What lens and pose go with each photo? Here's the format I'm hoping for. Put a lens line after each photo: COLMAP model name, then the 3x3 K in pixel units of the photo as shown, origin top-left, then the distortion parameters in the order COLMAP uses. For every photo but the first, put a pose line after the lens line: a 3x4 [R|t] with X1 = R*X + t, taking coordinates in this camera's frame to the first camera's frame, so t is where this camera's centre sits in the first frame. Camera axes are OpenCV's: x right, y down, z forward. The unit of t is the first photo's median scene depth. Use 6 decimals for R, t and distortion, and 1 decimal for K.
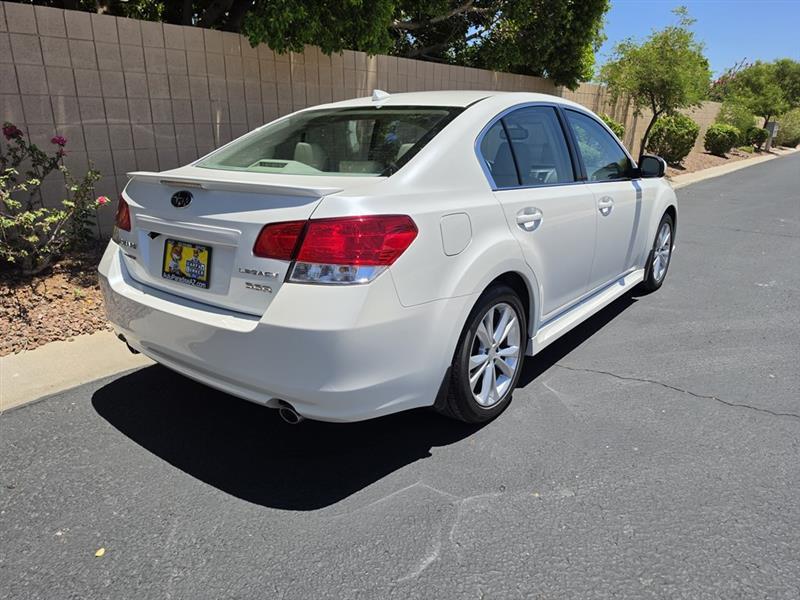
lens RADIAL K [[580.7, 0, 401.8], [0, 580.7, 302.5], [0, 0, 1]] dist [0.104239, -0.102586]
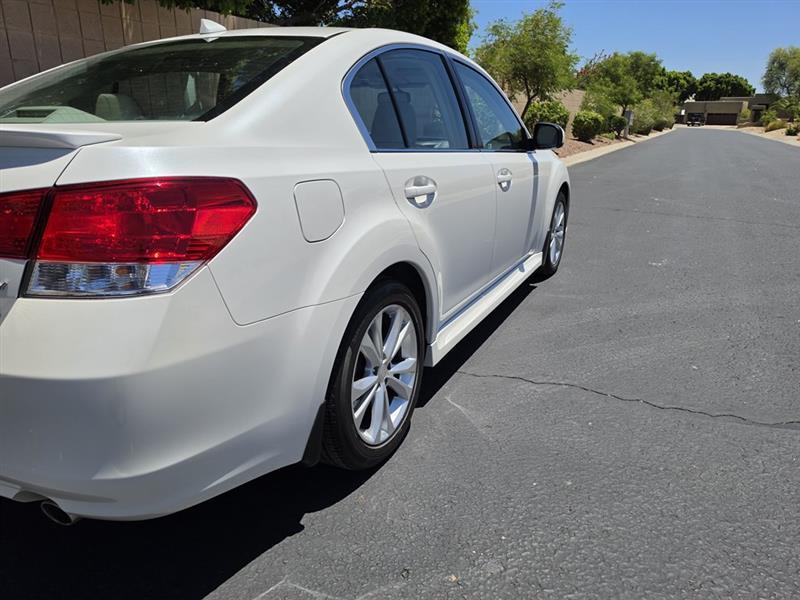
lens RADIAL K [[580.7, 0, 401.8], [0, 580.7, 302.5], [0, 0, 1]] dist [0.104239, -0.102586]
pose [[0.981000, -0.055344, 0.185949, 0.042609], [0.052506, 0.998417, 0.020156, -0.014706], [-0.186770, -0.010010, 0.982353, 0.245982]]
